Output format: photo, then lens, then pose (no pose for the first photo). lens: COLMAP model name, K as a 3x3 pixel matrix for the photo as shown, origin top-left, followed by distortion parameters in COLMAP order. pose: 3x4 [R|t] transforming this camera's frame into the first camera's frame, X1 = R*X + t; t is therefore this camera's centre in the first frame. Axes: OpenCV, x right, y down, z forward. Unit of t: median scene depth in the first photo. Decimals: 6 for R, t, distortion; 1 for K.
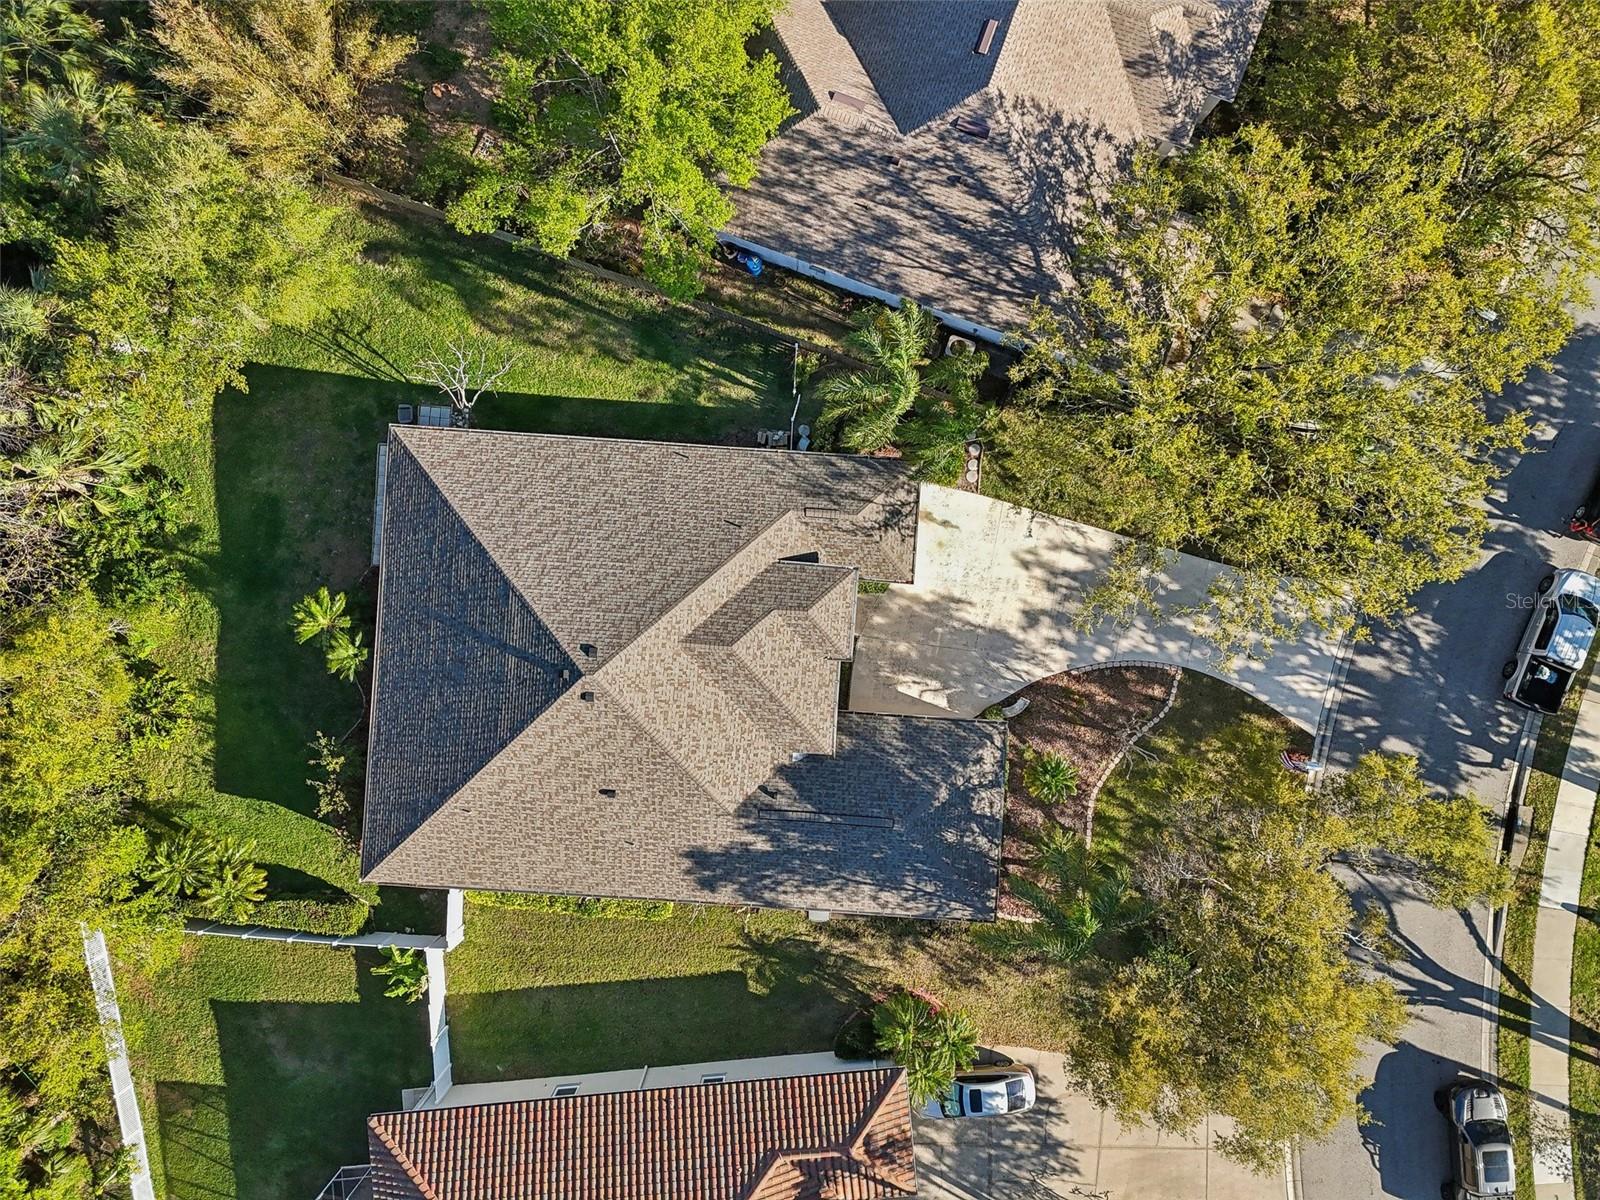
lens RADIAL K [[1177.1, 0, 796.1], [0, 1177.1, 591.1], [0, 0, 1]] dist [0.091210, -0.095942]
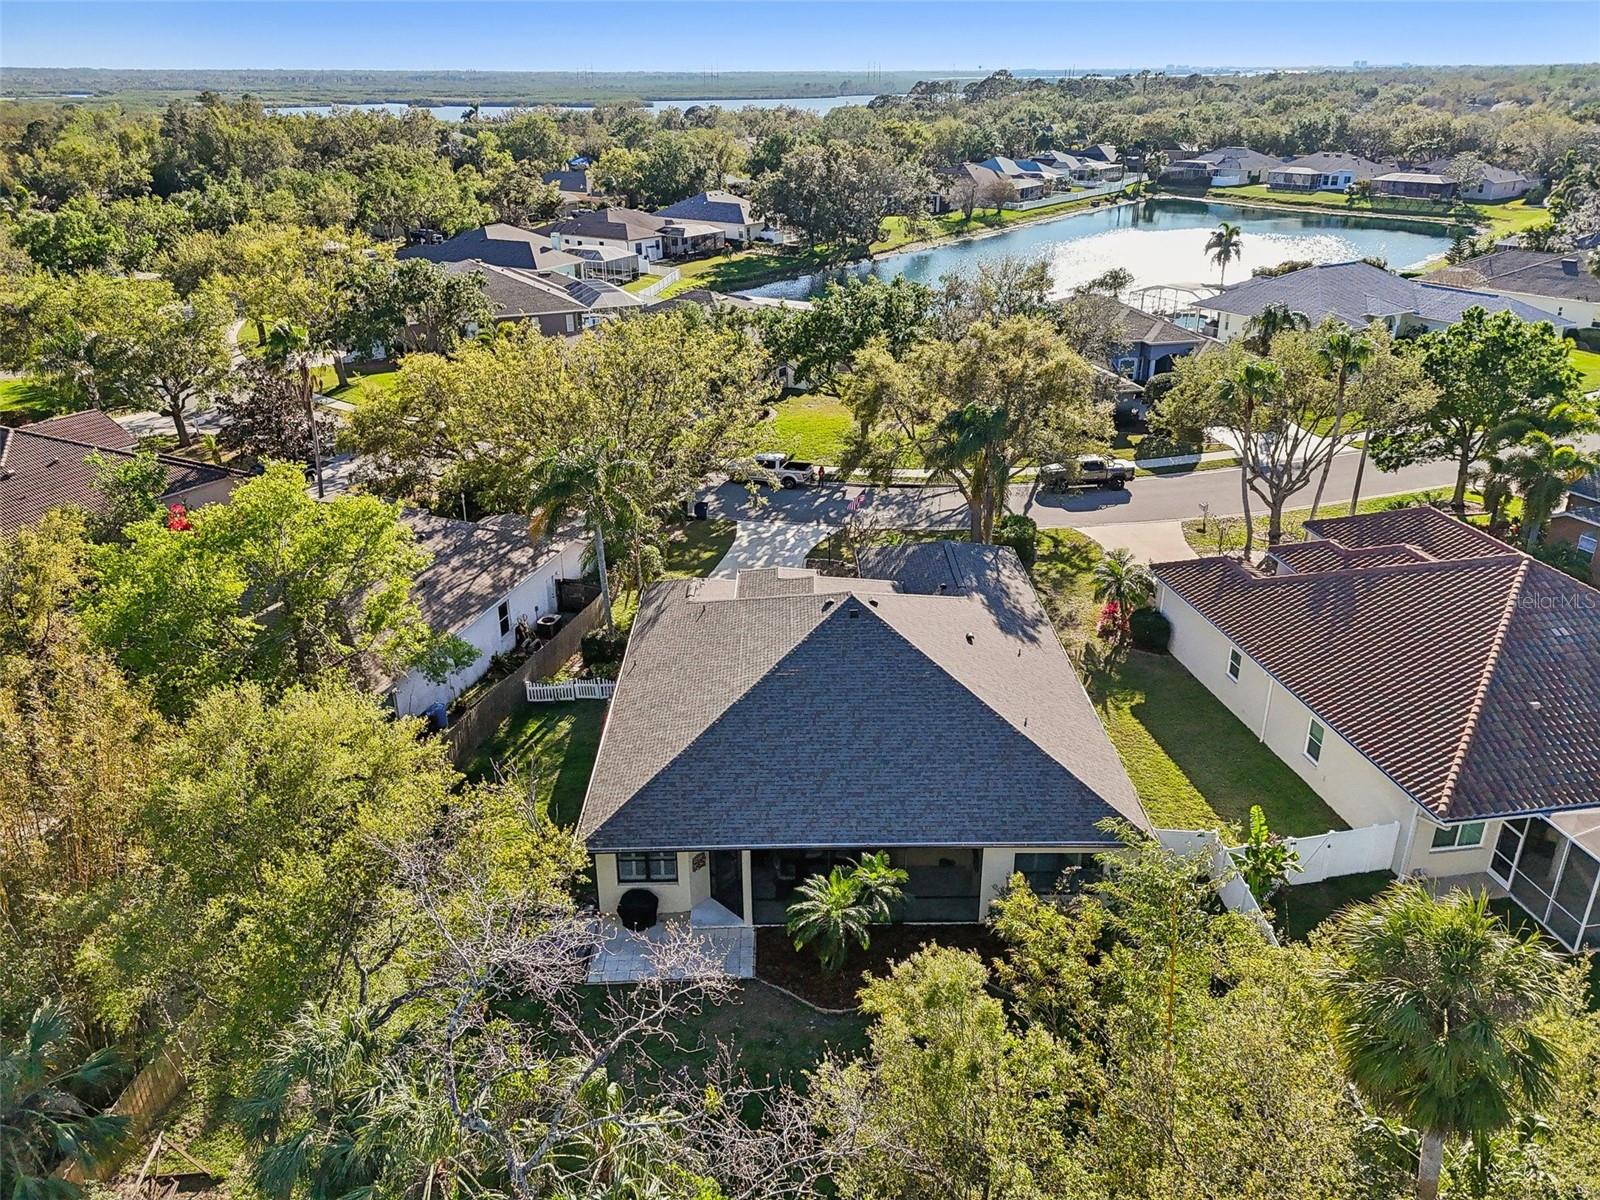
lens RADIAL K [[1177.1, 0, 796.1], [0, 1177.1, 591.1], [0, 0, 1]] dist [0.091210, -0.095942]
pose [[-0.074862, -0.396960, 0.914778, -1.015309], [0.997188, -0.026642, 0.070045, -0.043535], [-0.003433, 0.917449, 0.397839, 0.553997]]
